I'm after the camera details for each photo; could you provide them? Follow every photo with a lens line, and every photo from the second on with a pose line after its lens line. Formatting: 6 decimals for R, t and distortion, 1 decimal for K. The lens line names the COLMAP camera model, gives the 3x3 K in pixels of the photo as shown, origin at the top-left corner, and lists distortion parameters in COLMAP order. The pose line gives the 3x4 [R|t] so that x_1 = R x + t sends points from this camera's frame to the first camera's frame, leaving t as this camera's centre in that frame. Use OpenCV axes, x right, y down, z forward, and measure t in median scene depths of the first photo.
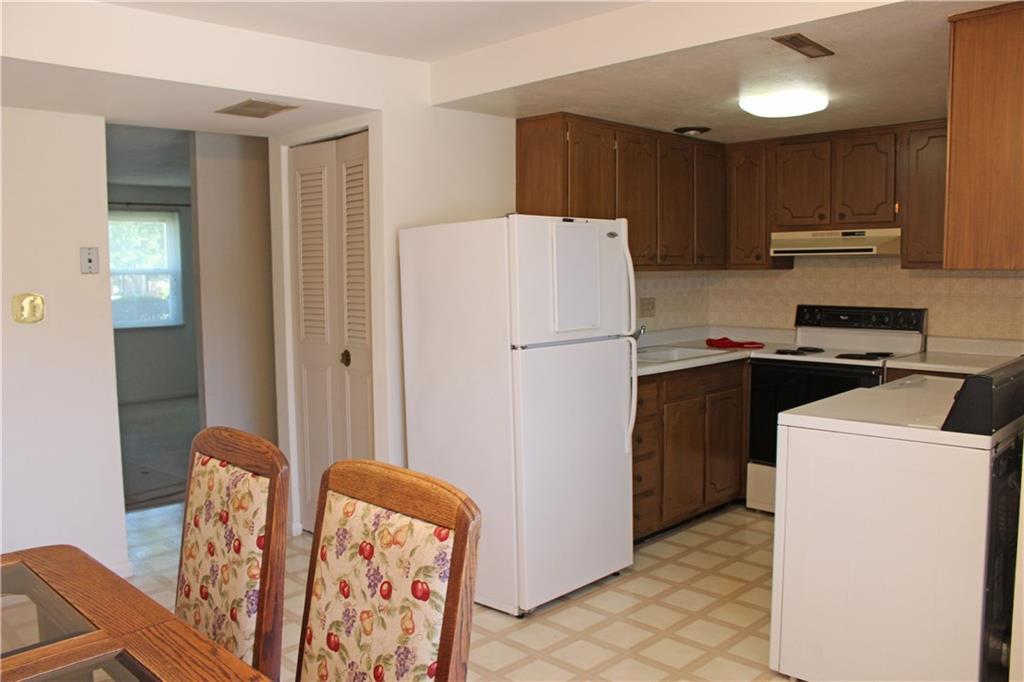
lens RADIAL K [[838.1, 0, 511.3], [0, 838.1, 340.8], [0, 0, 1]] dist [-0.096727, 0.016654]
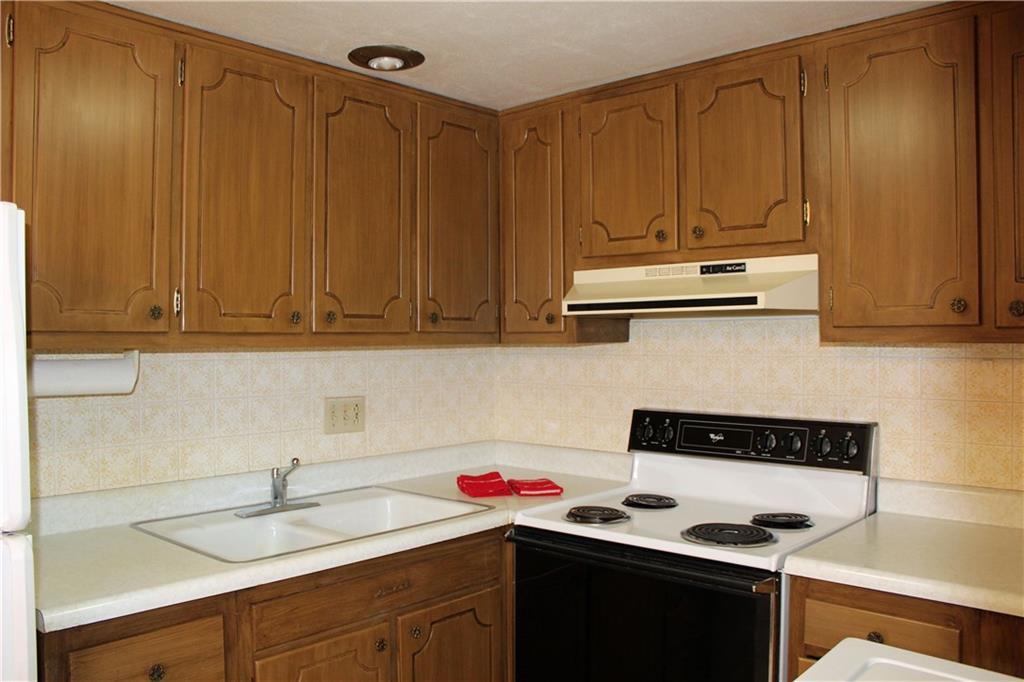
lens RADIAL K [[838.1, 0, 511.5], [0, 838.1, 340.3], [0, 0, 1]] dist [-0.096727, 0.016654]
pose [[0.998625, 0.006502, 0.052012, 0.256819], [-0.001971, 0.996233, -0.086689, -0.043901], [-0.052379, 0.086467, 0.994877, 0.504931]]
